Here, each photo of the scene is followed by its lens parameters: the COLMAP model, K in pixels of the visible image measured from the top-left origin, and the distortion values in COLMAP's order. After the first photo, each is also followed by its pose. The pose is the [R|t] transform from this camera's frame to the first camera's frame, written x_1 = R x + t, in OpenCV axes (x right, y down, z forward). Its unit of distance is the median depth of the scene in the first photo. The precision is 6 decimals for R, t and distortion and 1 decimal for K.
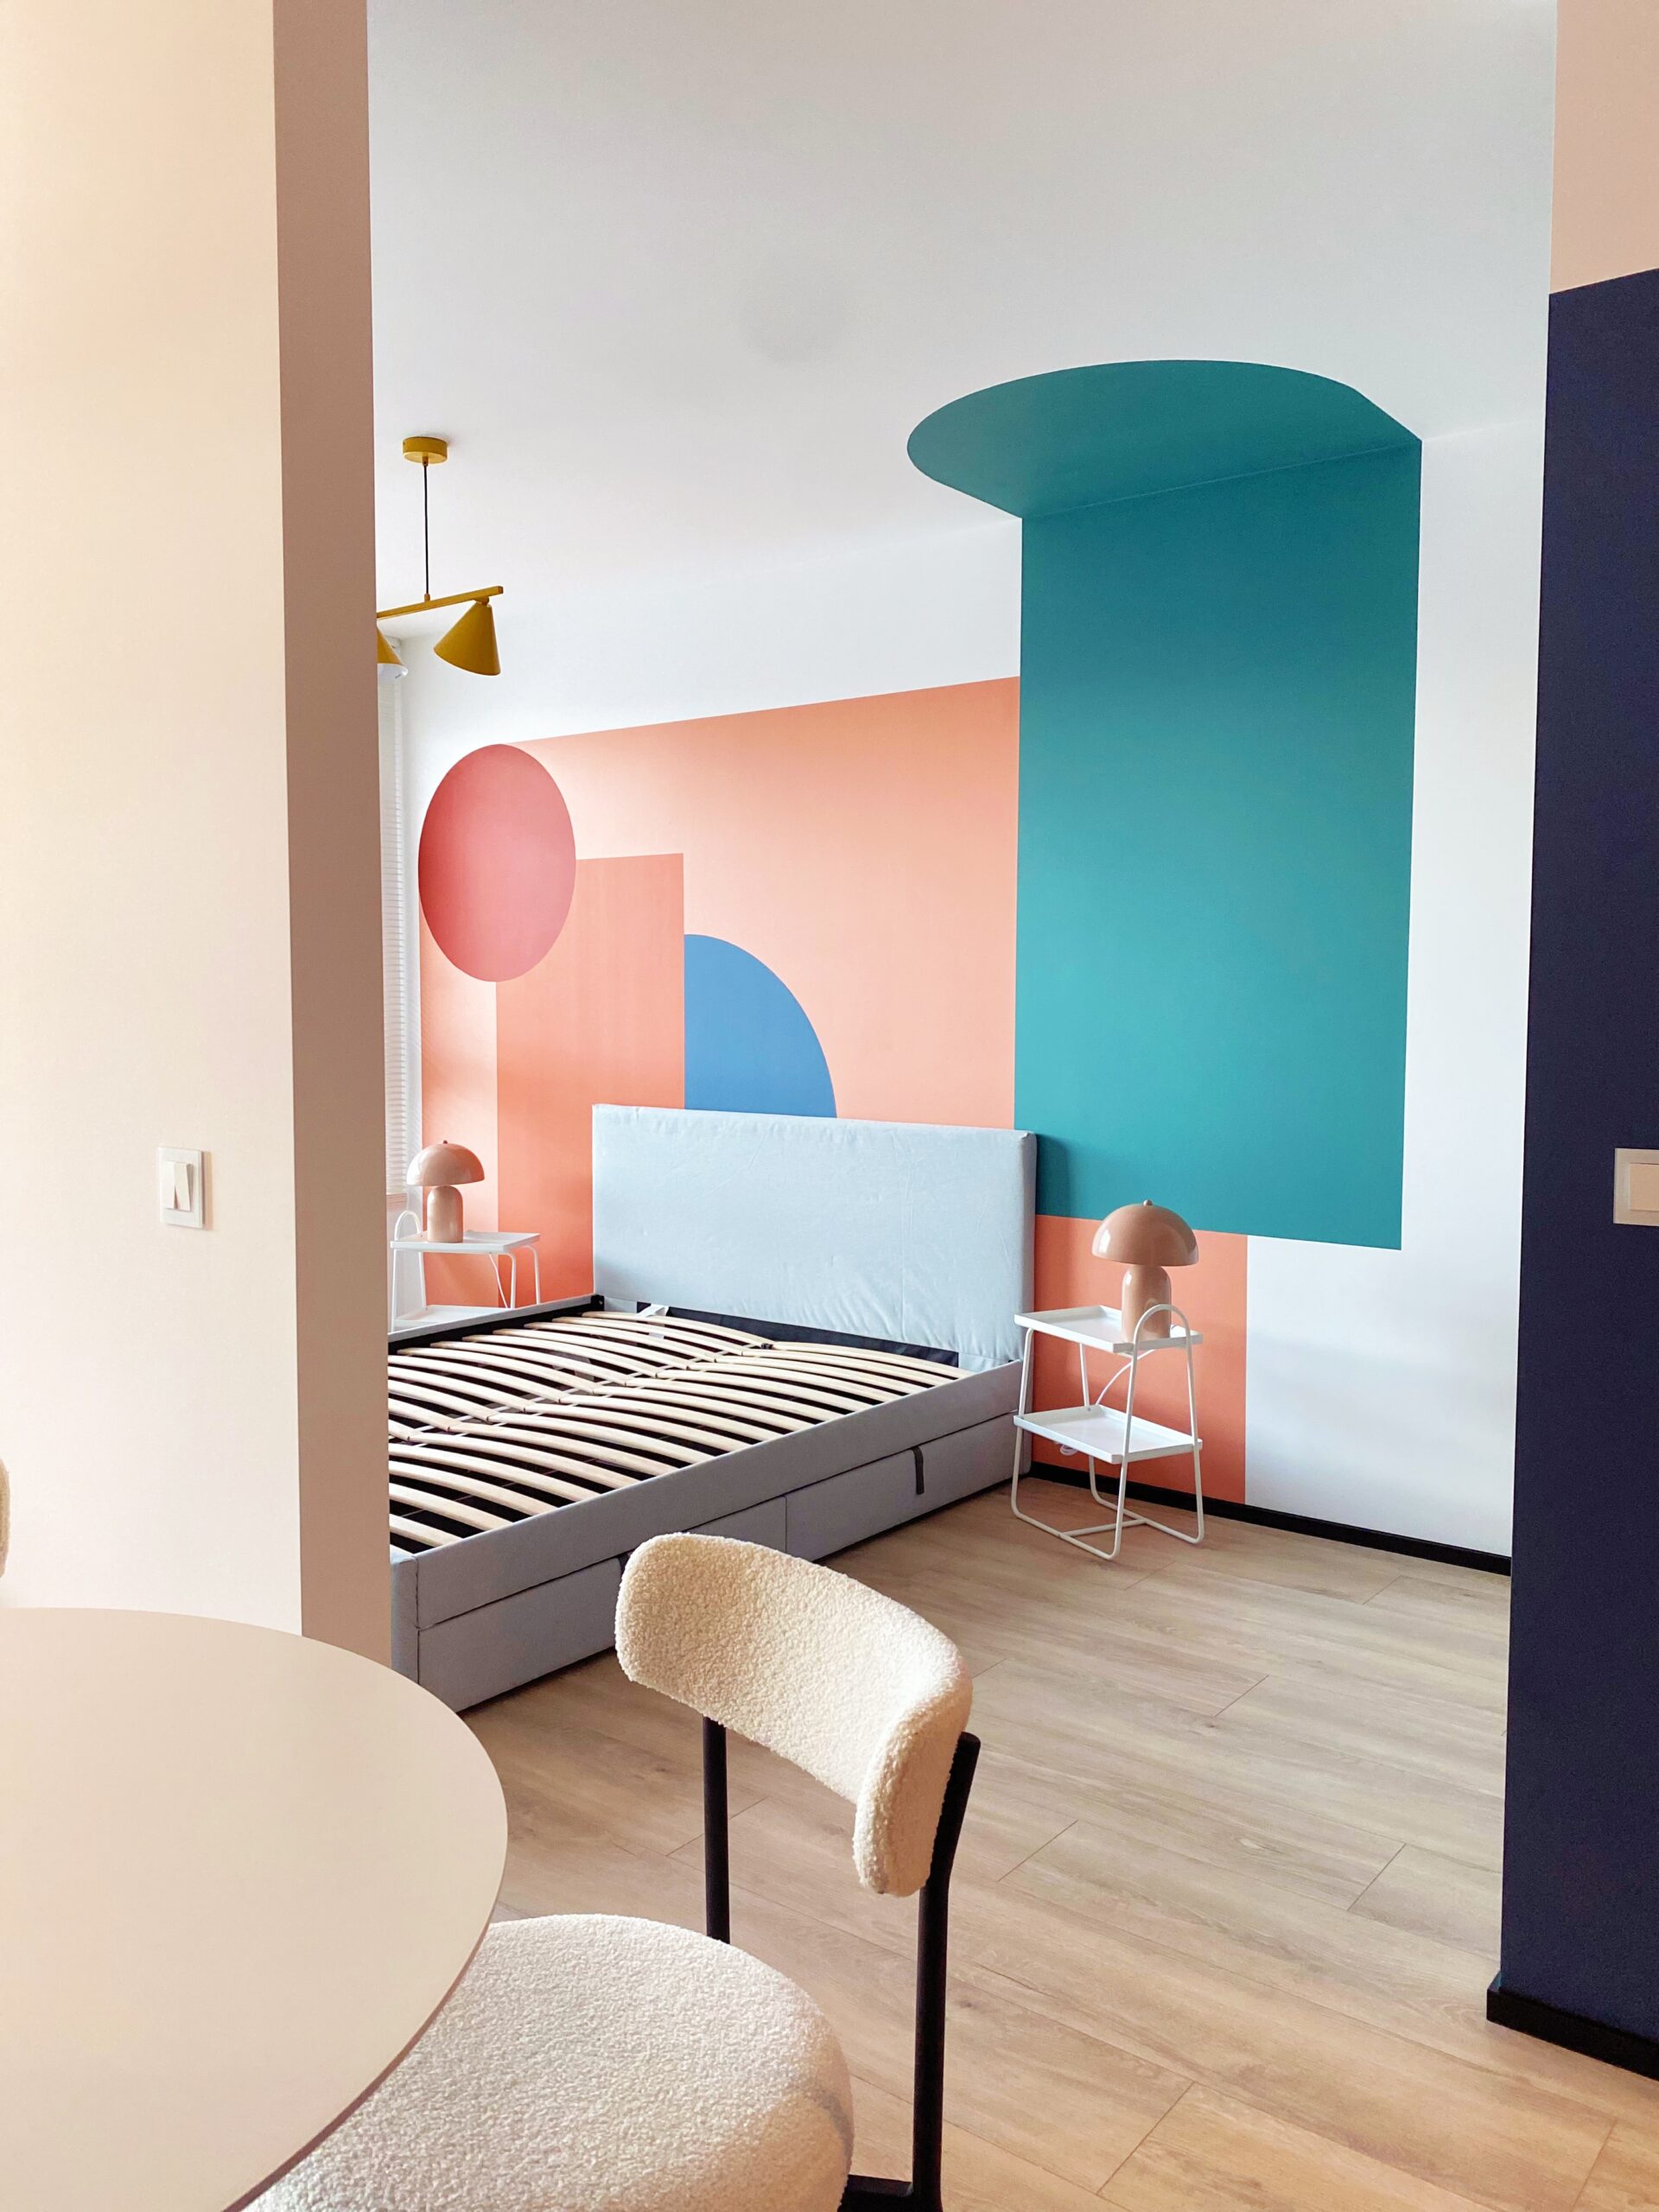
lens RADIAL K [[1718.1, 0, 830.1], [0, 1718.1, 1099.2], [0, 0, 1]] dist [0.015573, -0.024495]
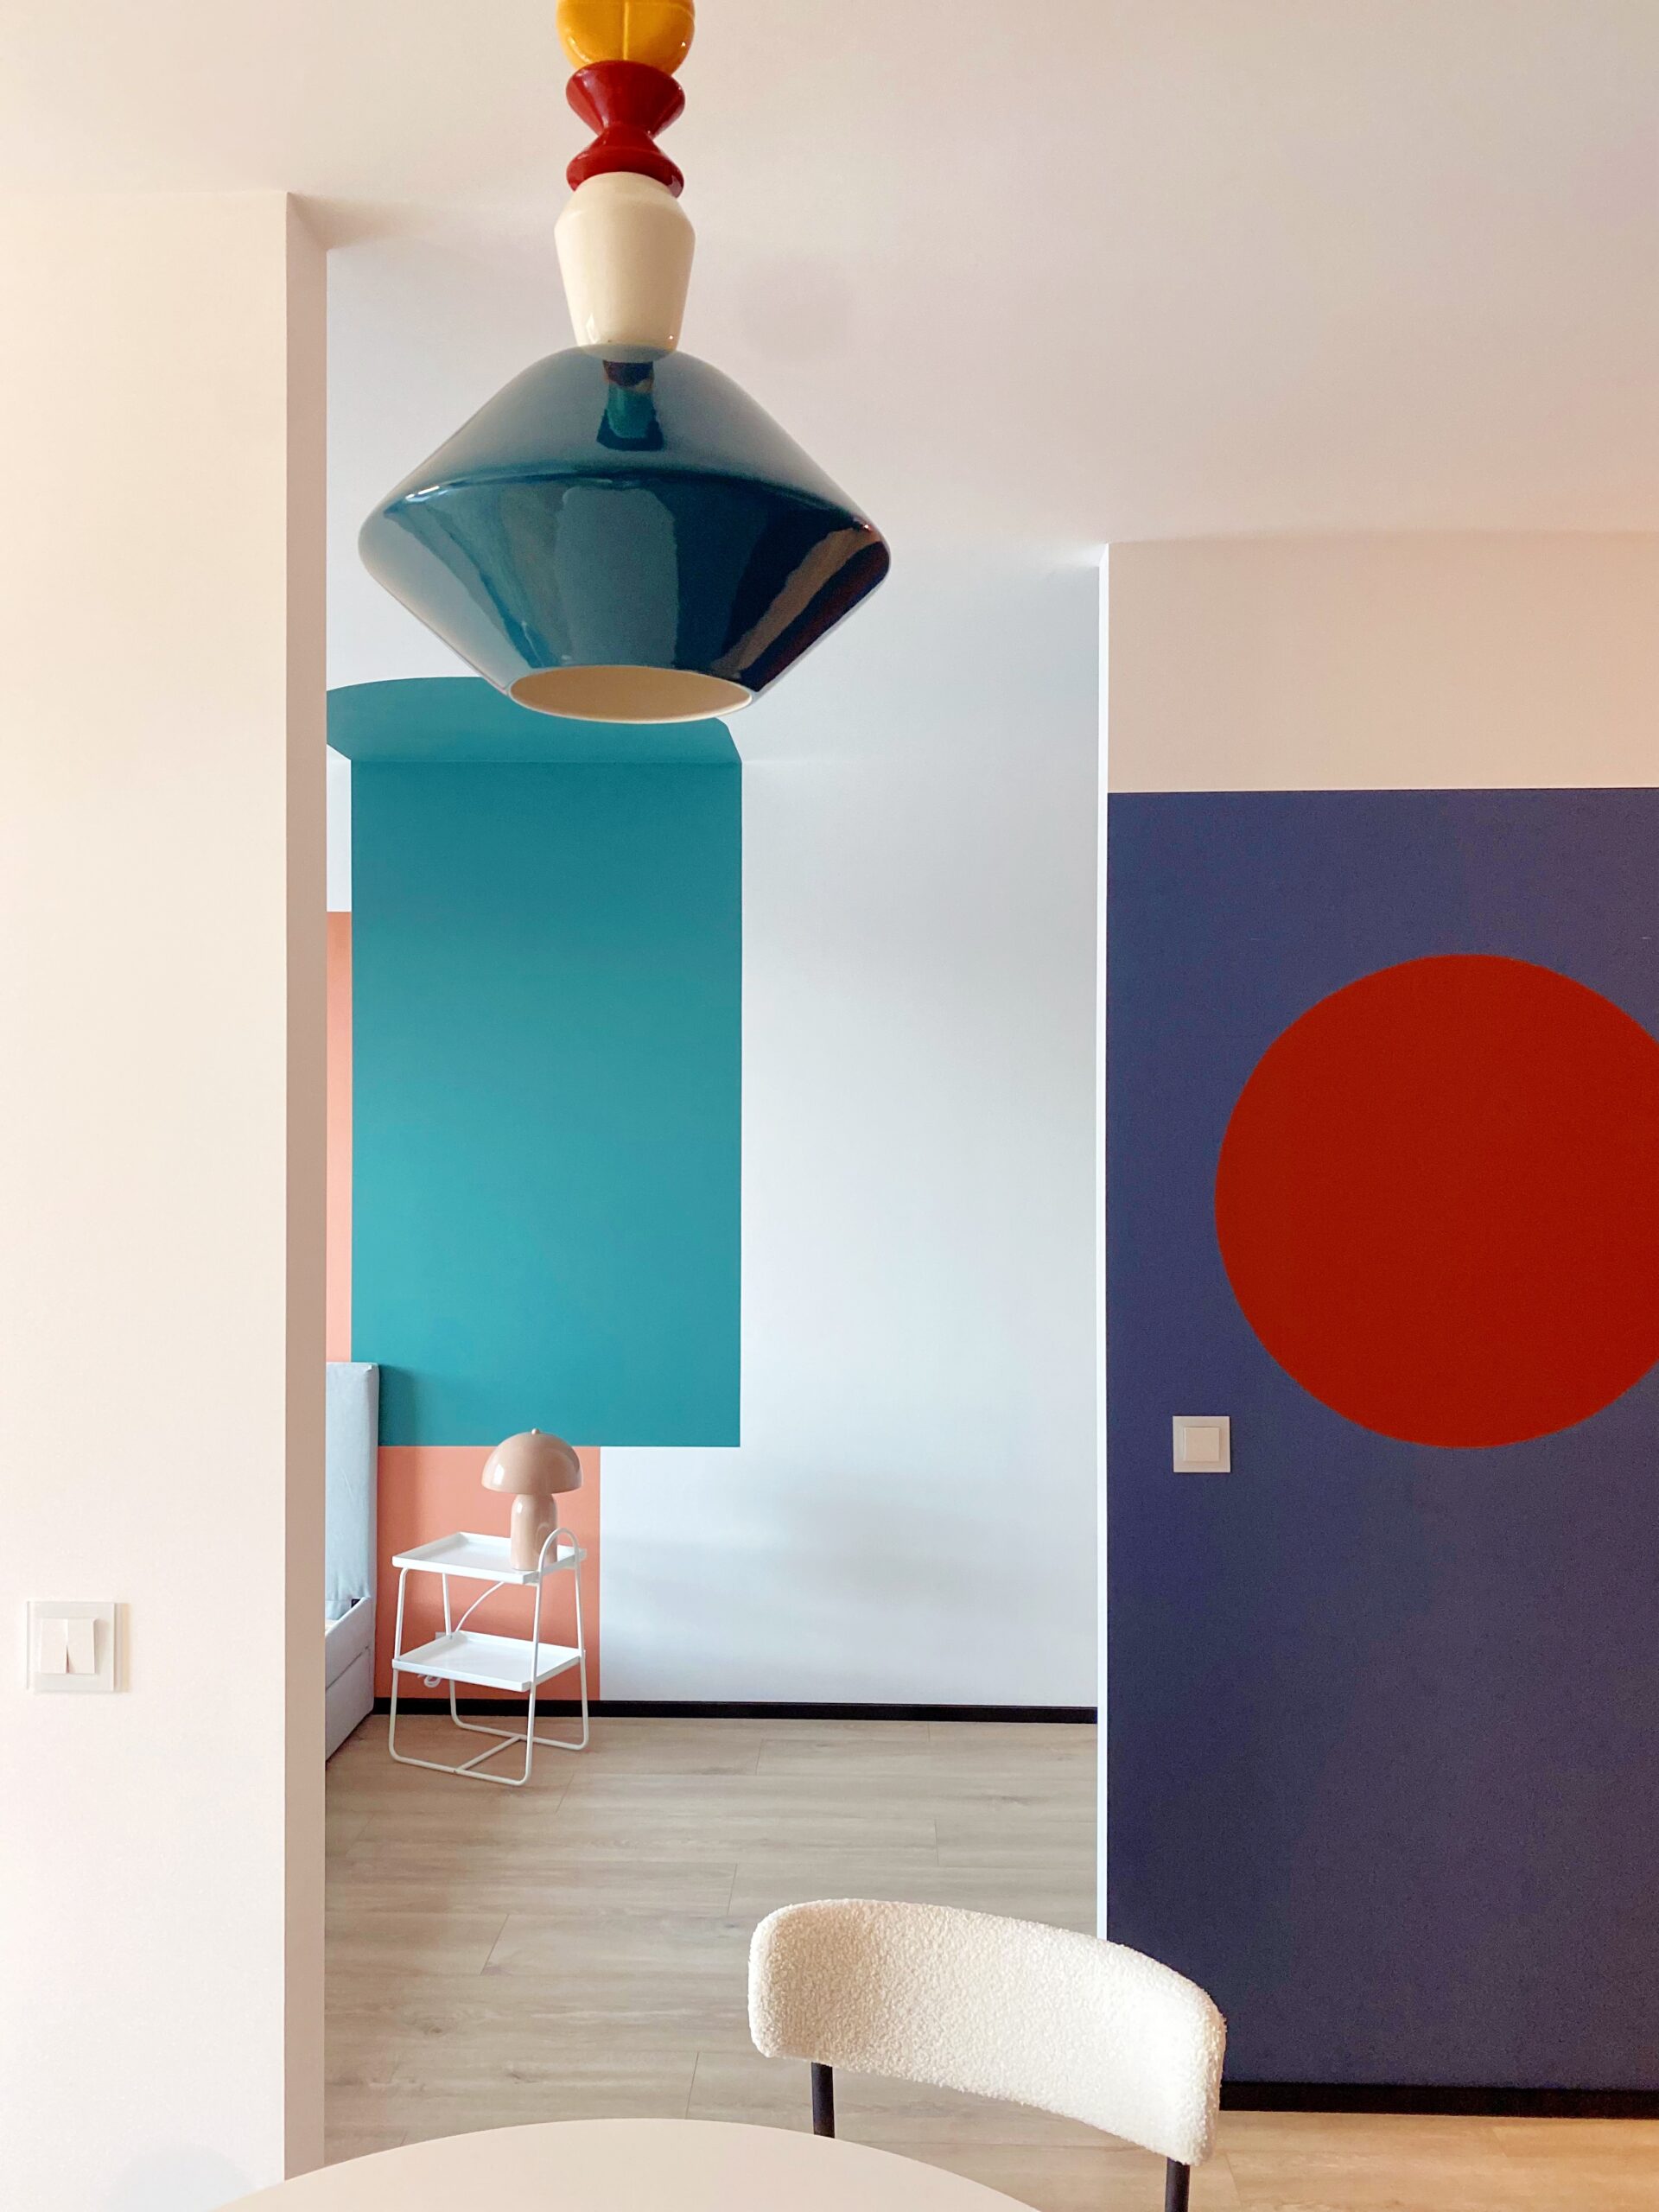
lens RADIAL K [[1718.1, 0, 832.3], [0, 1718.1, 1106.8], [0, 0, 1]] dist [0.015573, -0.024495]
pose [[0.808751, -0.003209, 0.588143, -0.297111], [0.037898, 0.998191, -0.046668, -0.086308], [-0.586929, 0.060033, 0.807409, 0.025115]]
